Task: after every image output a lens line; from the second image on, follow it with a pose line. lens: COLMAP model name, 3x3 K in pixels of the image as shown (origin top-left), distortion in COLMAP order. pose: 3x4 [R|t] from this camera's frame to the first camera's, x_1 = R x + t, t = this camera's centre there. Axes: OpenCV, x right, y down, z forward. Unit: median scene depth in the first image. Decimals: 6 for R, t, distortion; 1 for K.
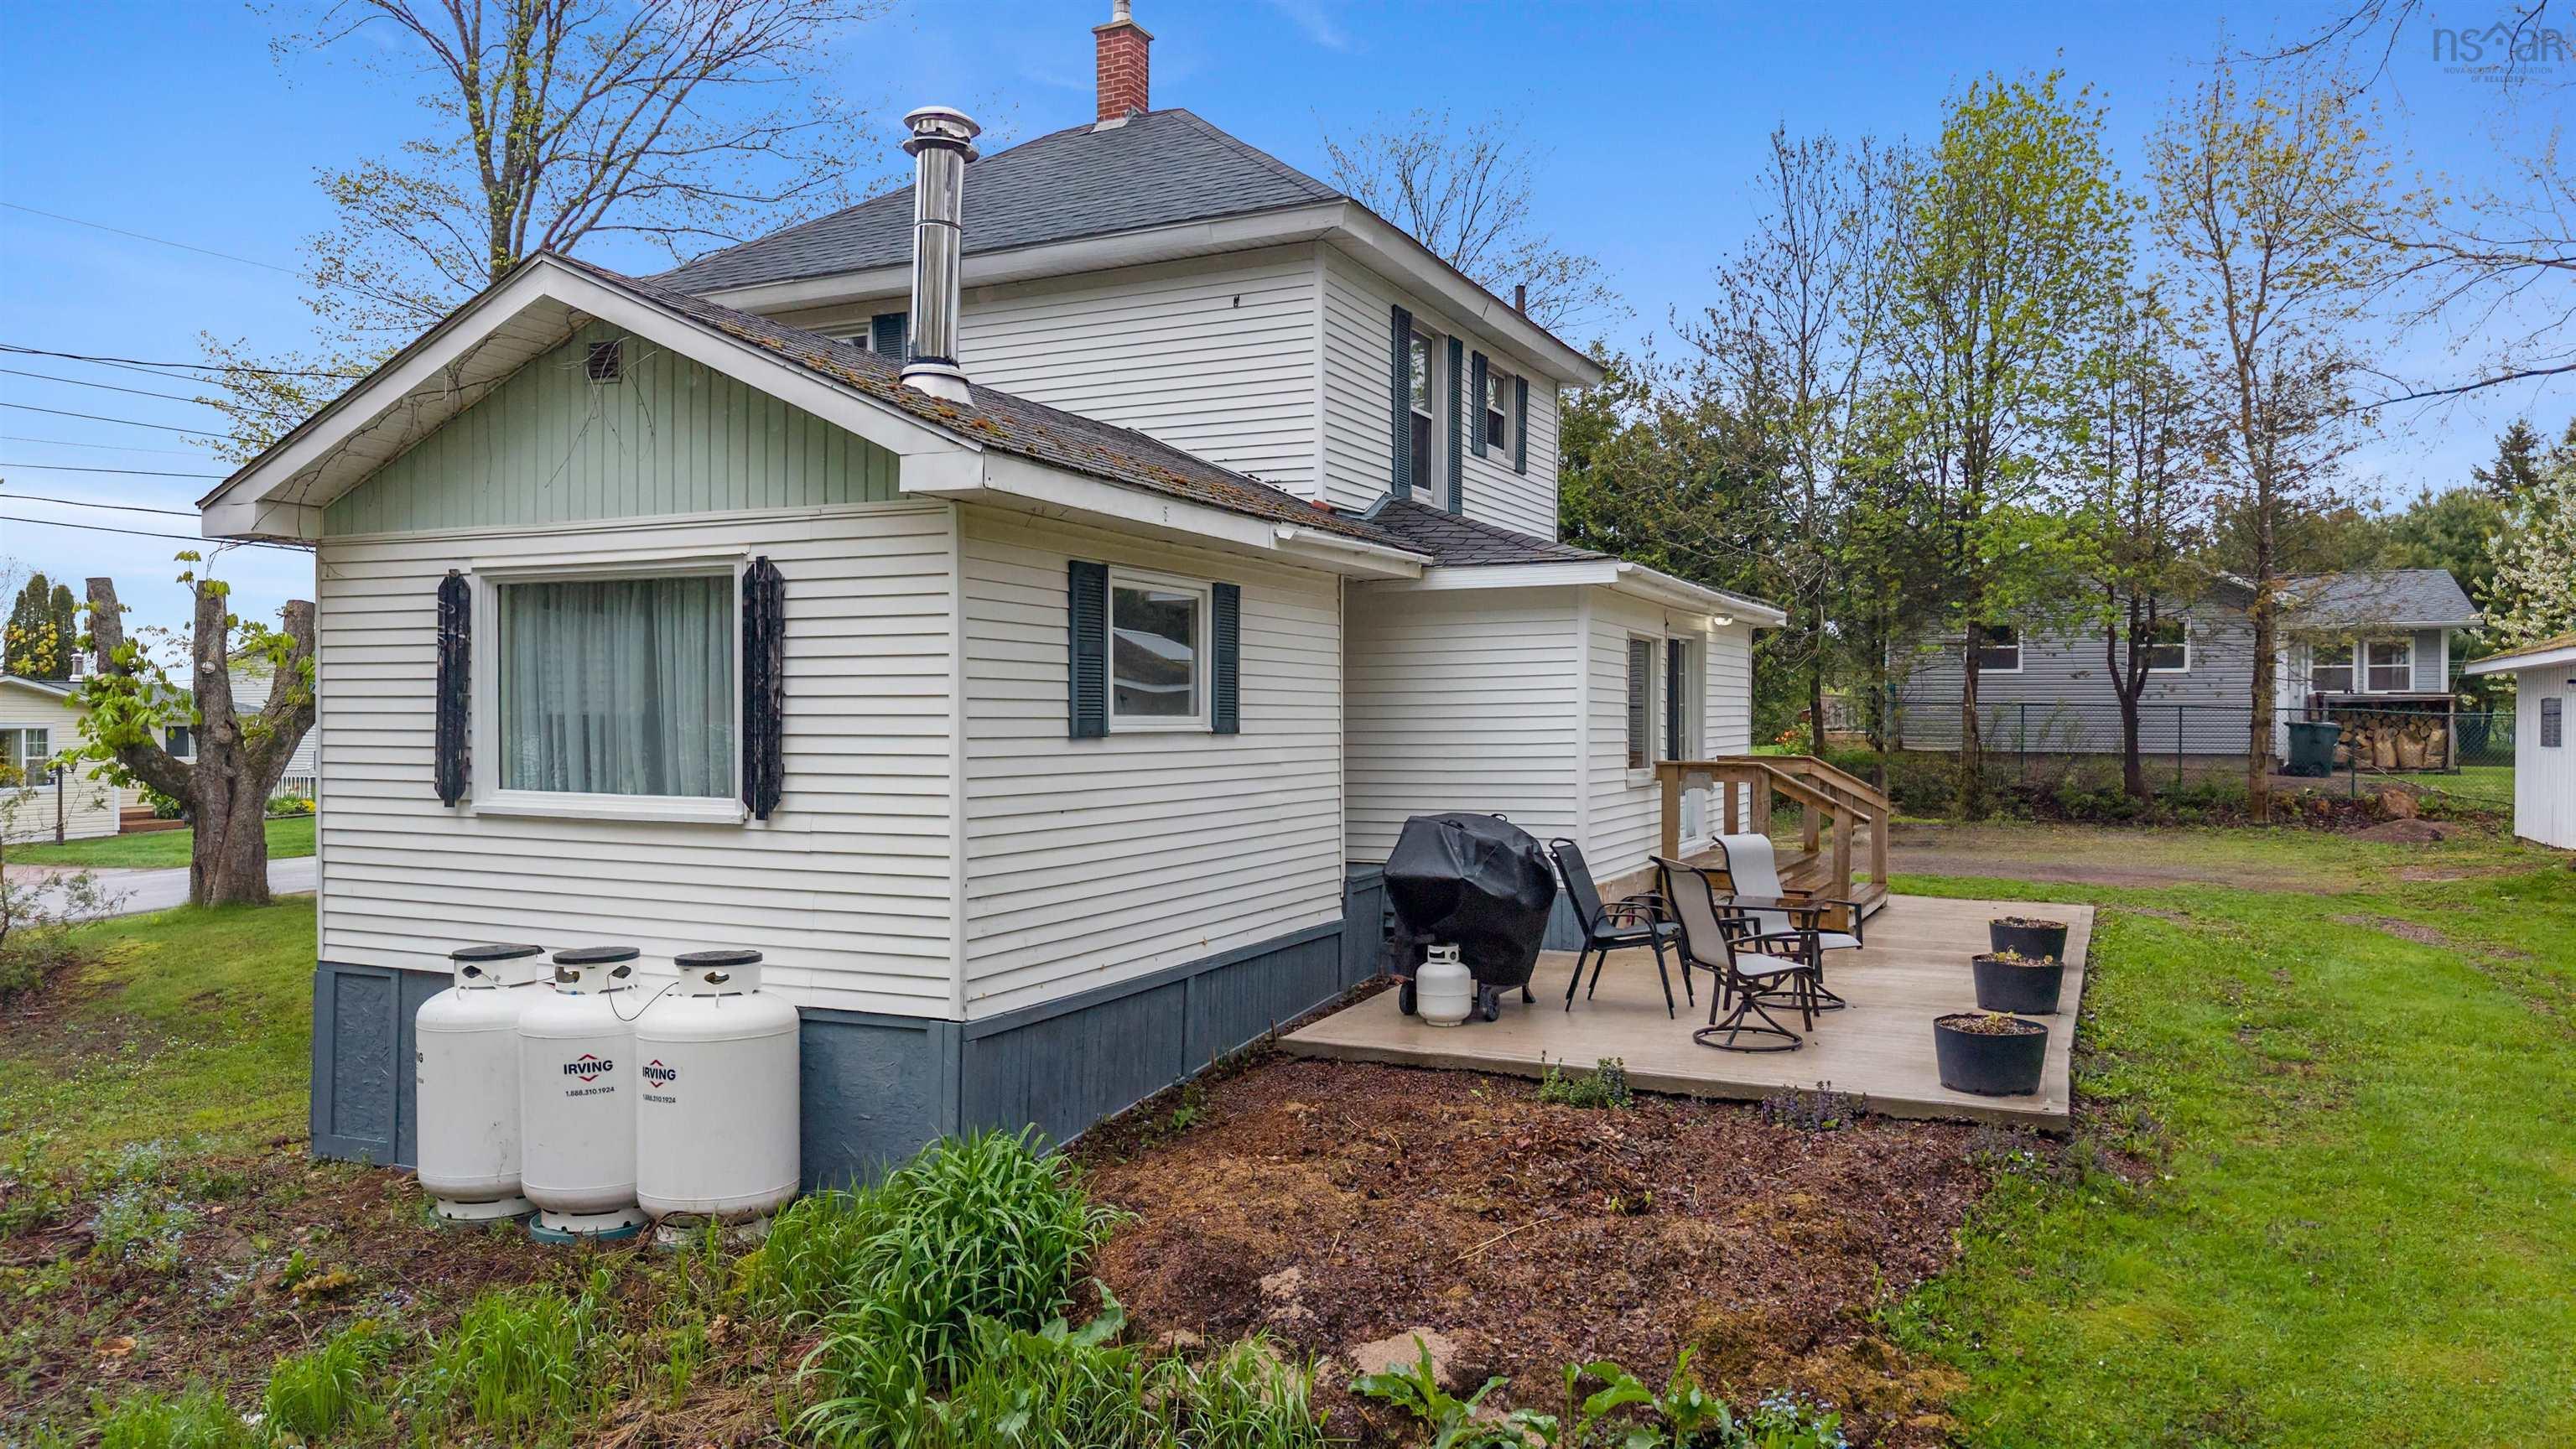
lens RADIAL K [[1743.7, 0, 1282.0], [0, 1743.7, 710.2], [0, 0, 1]] dist [0.160909, -0.215105]
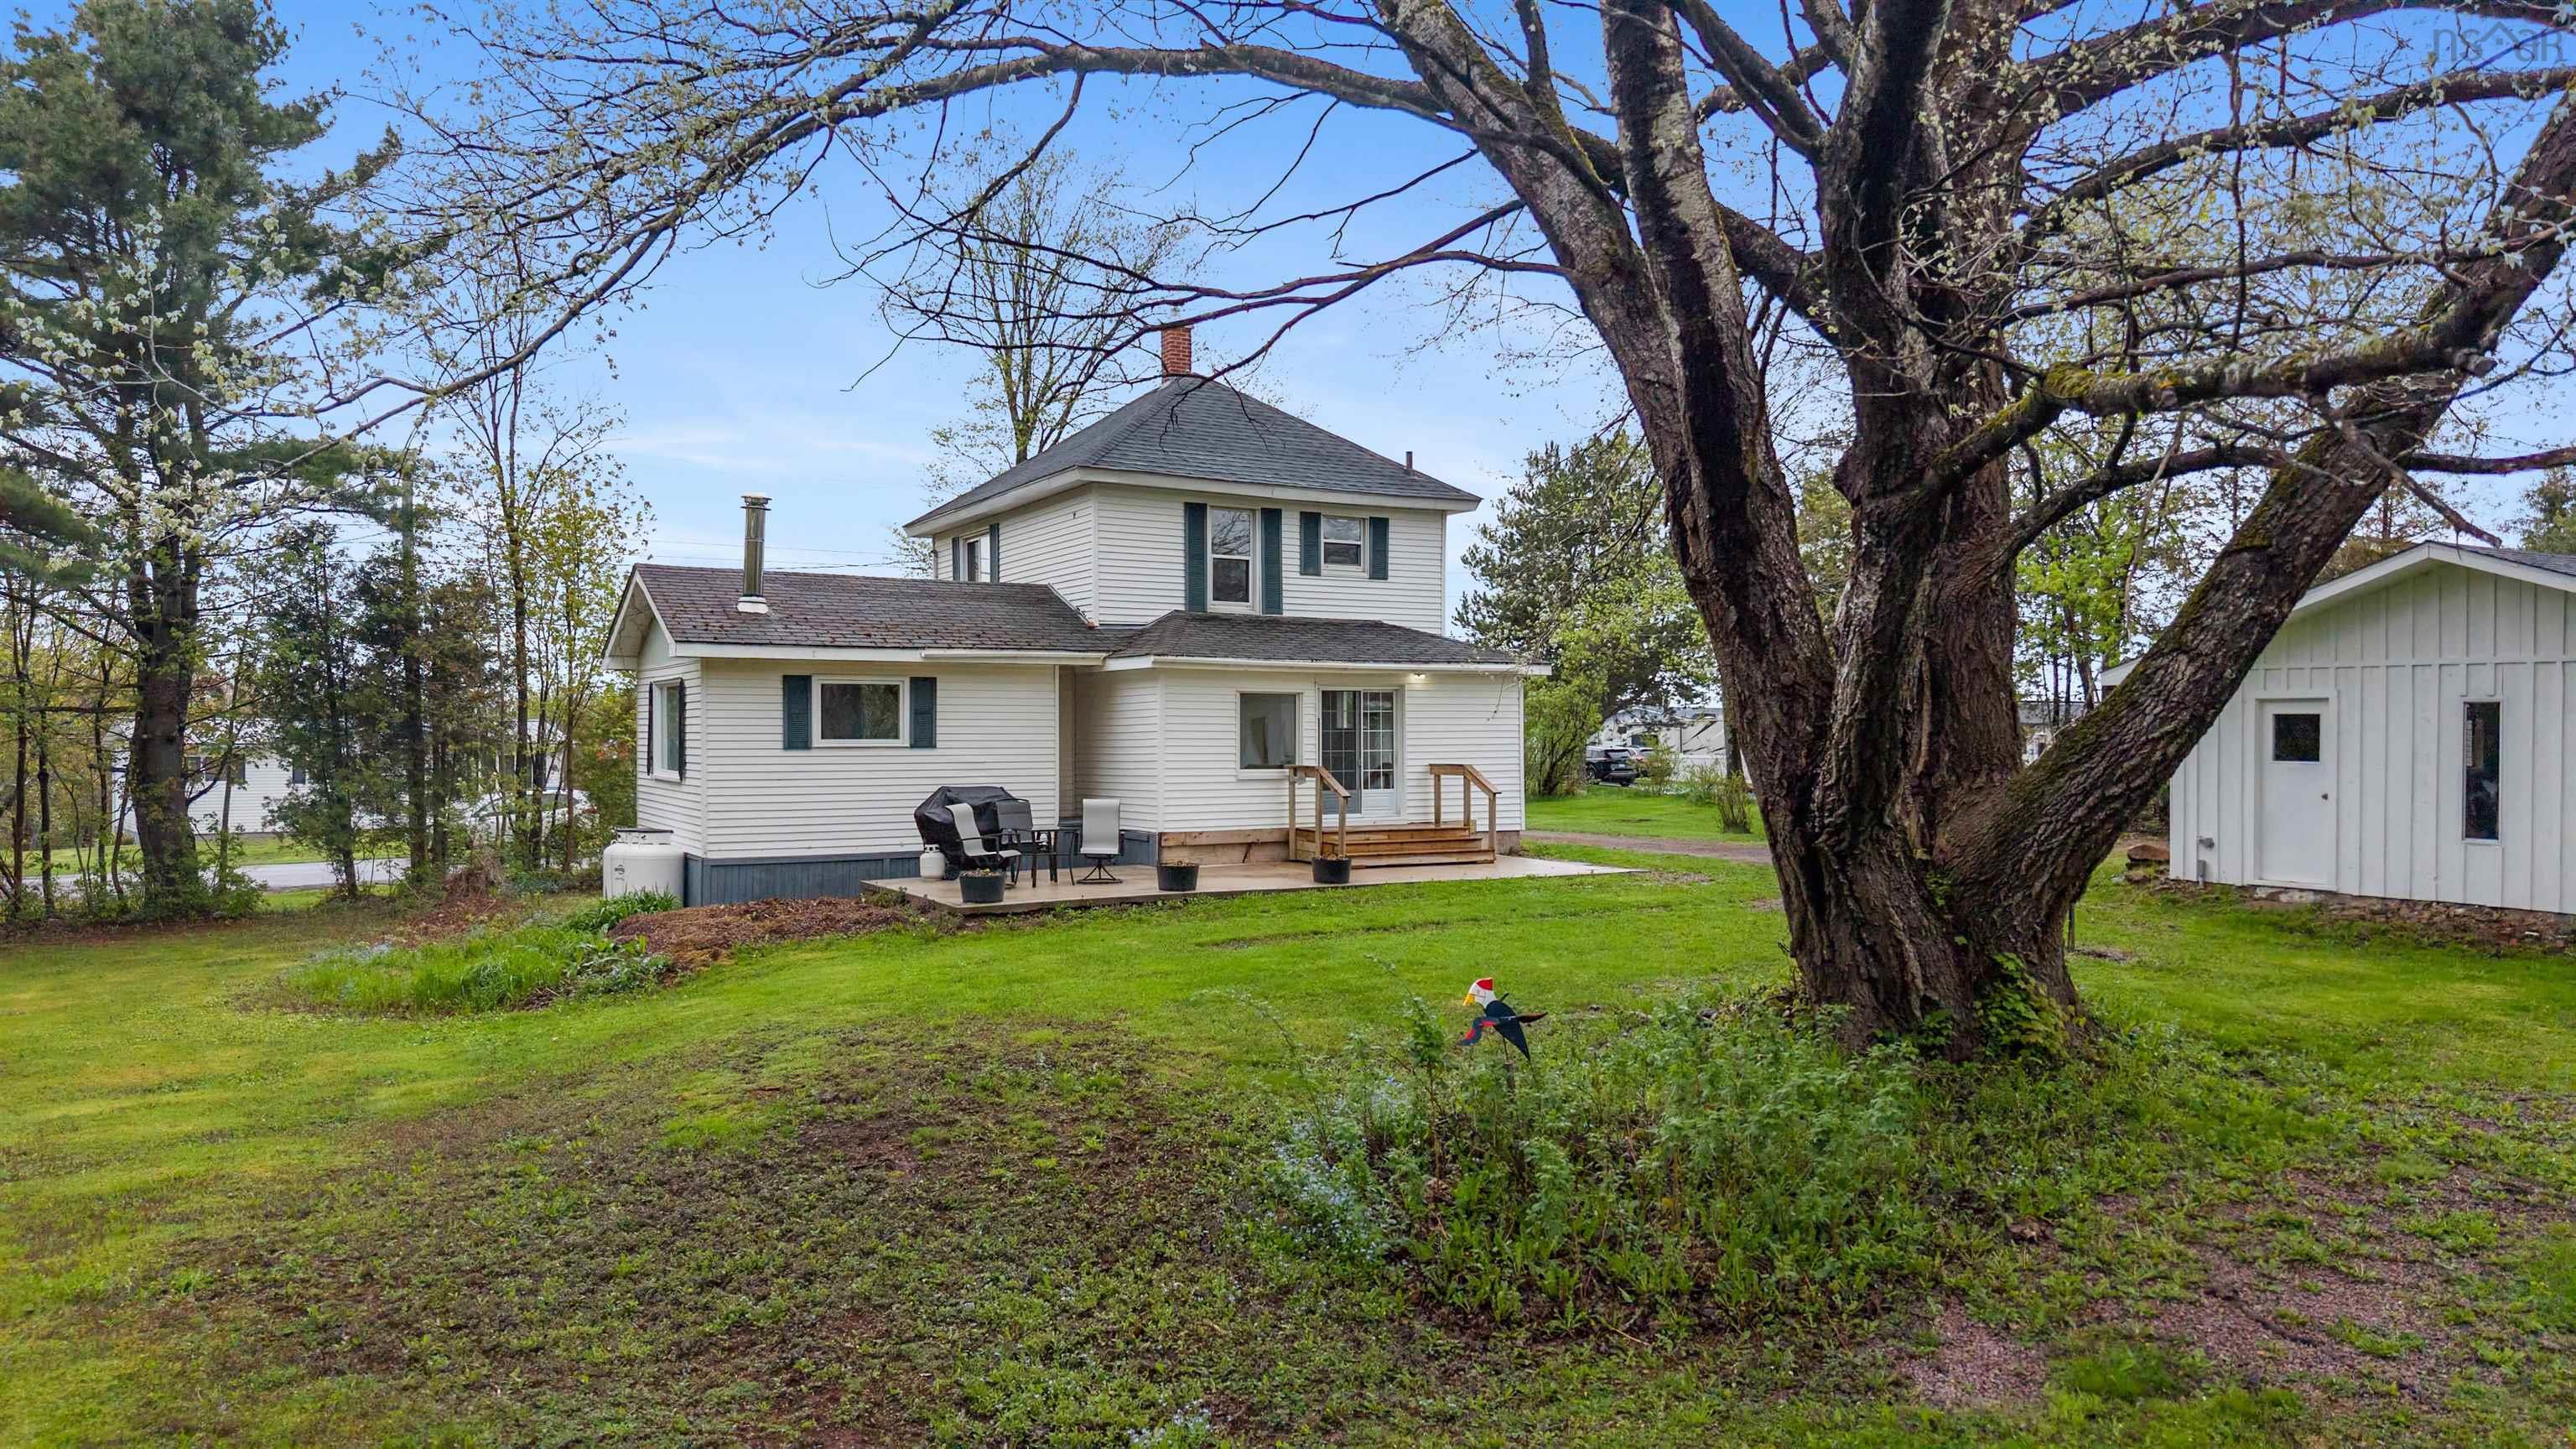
lens RADIAL K [[1750.2, 0, 1288.0], [0, 1750.2, 724.5], [0, 0, 1]] dist [0.021762, -0.013810]
pose [[0.810544, -0.003615, -0.585666, 1.520727], [0.003396, 0.999993, -0.001472, -0.009765], [0.585668, -0.000796, 0.810551, -0.452689]]
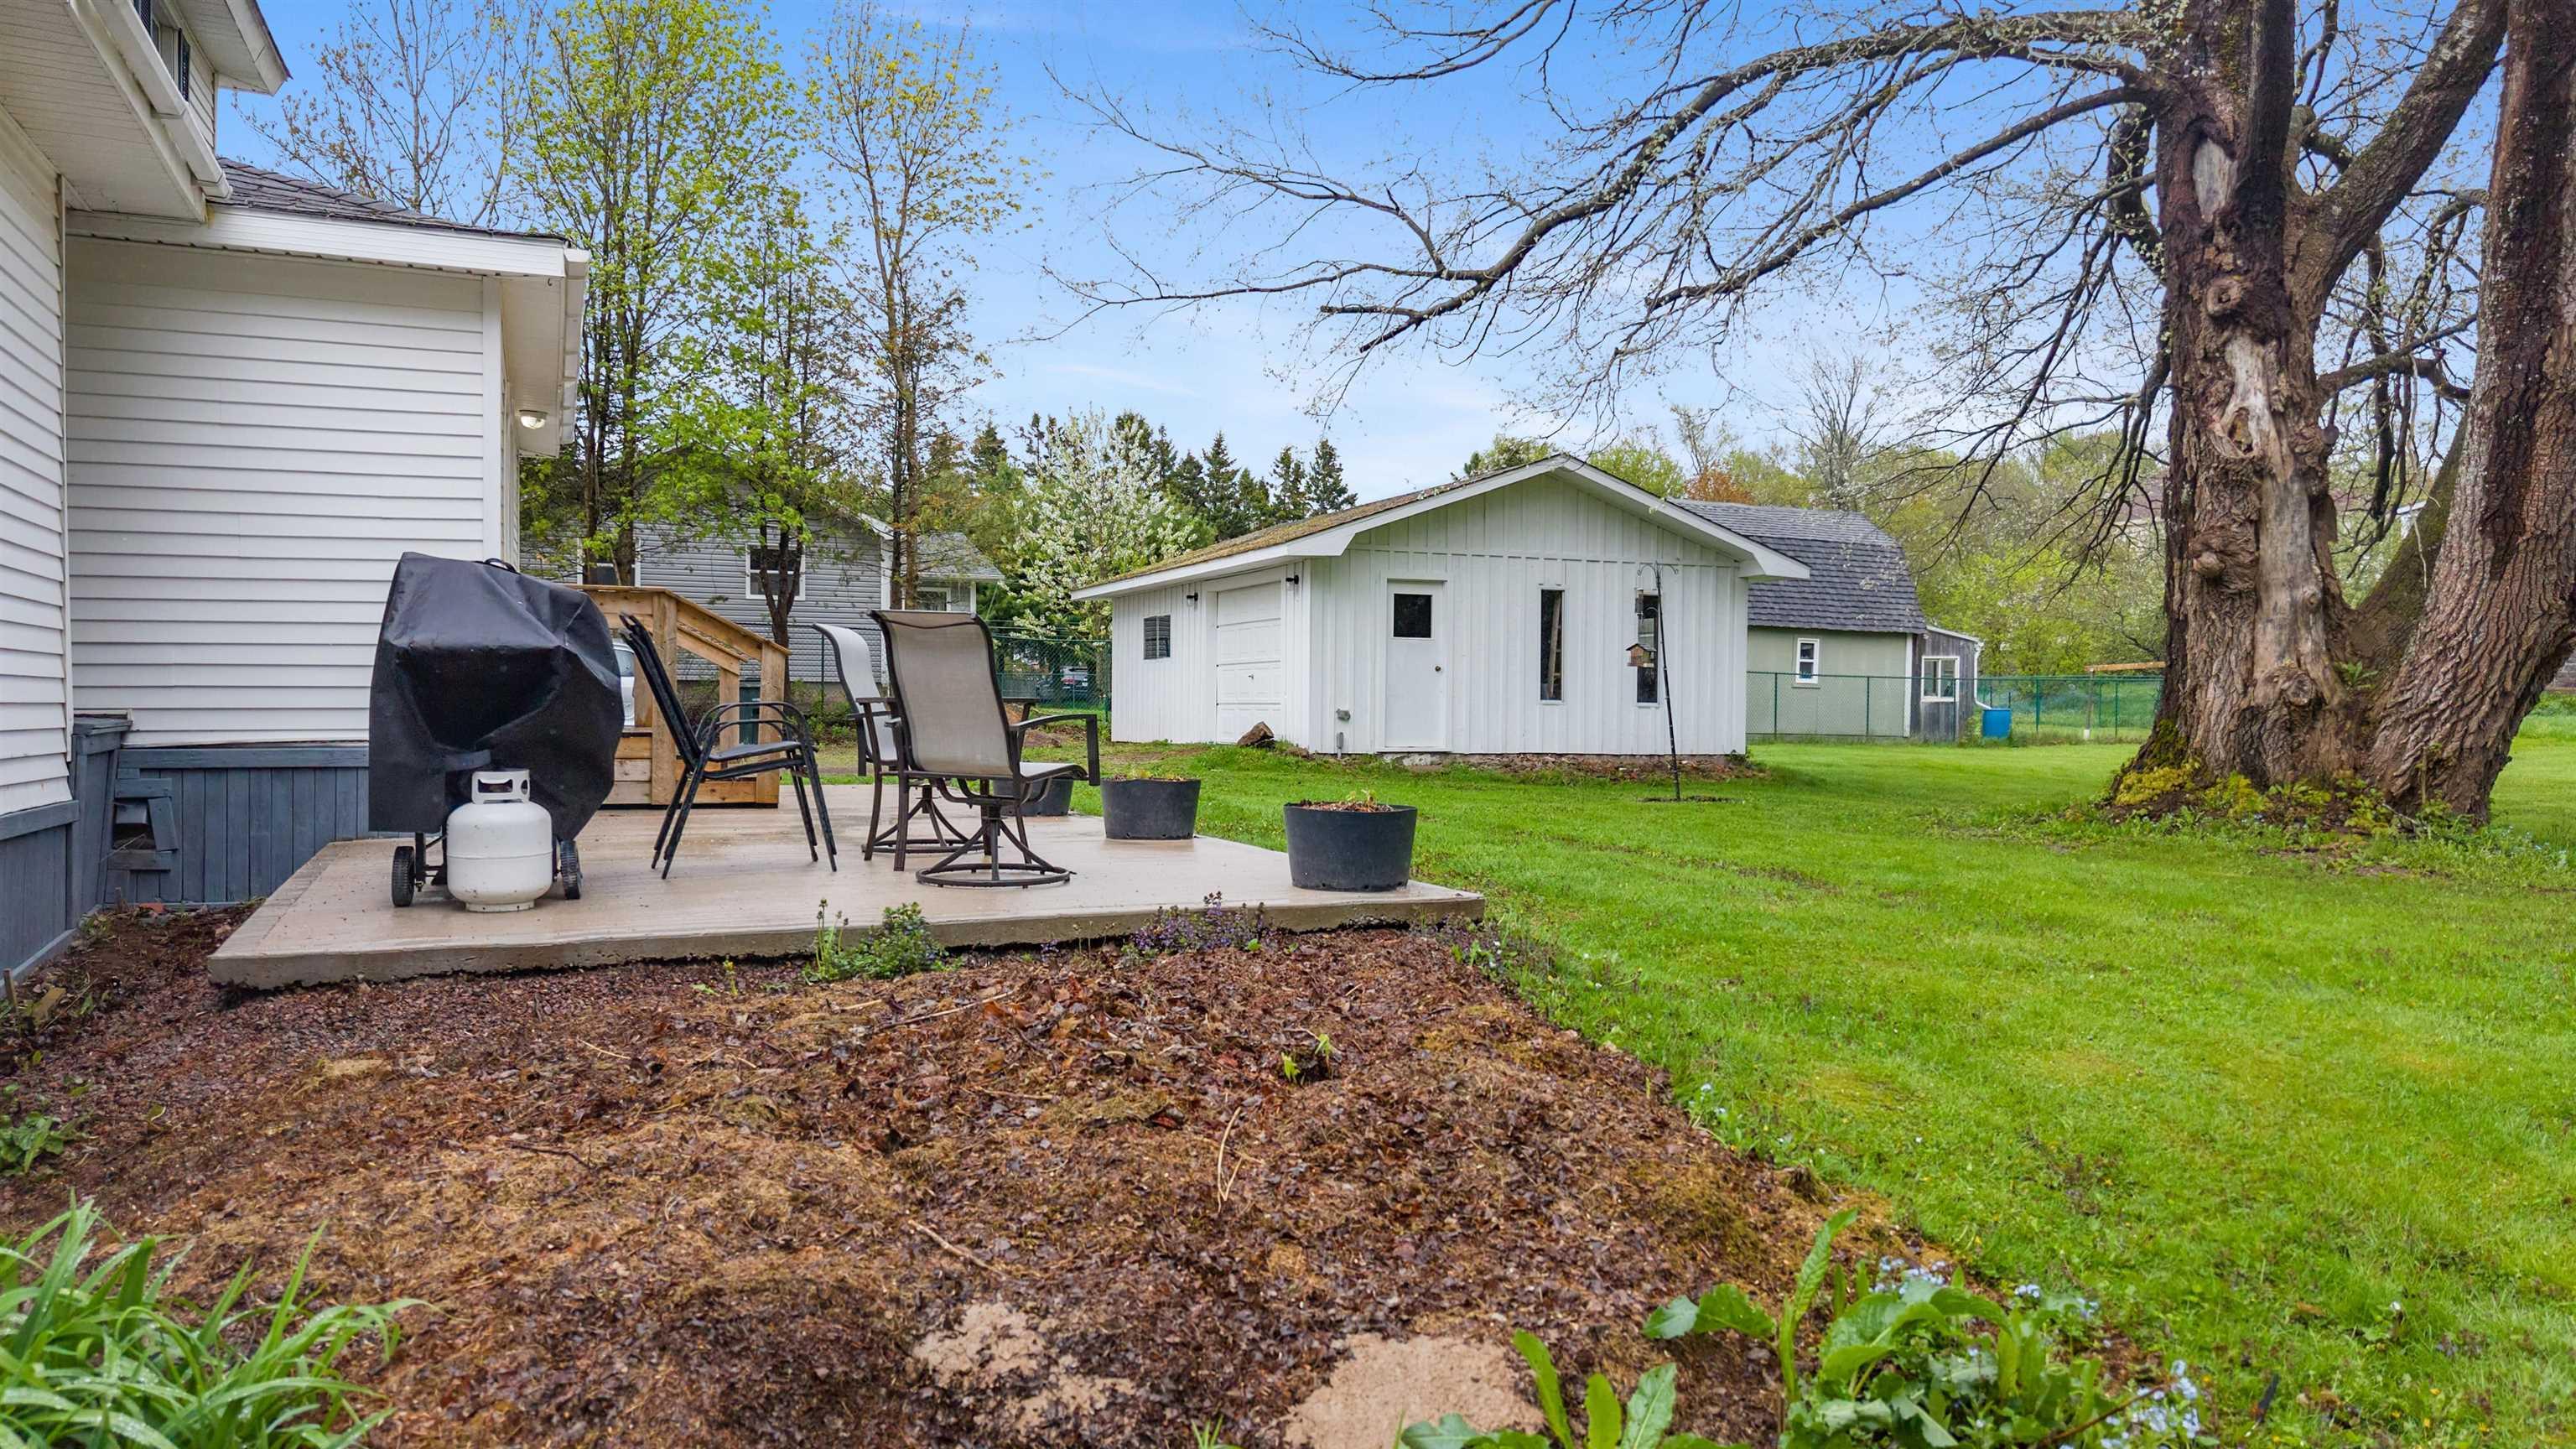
lens RADIAL K [[1738.0, 0, 1283.6], [0, 1738.0, 732.8], [0, 0, 1]] dist [0.055507, -0.062108]
pose [[0.657861, -0.007489, 0.753102, -0.151770], [-0.005854, 0.999869, 0.015057, 0.101049], [-0.753117, -0.014314, 0.657731, 0.394293]]
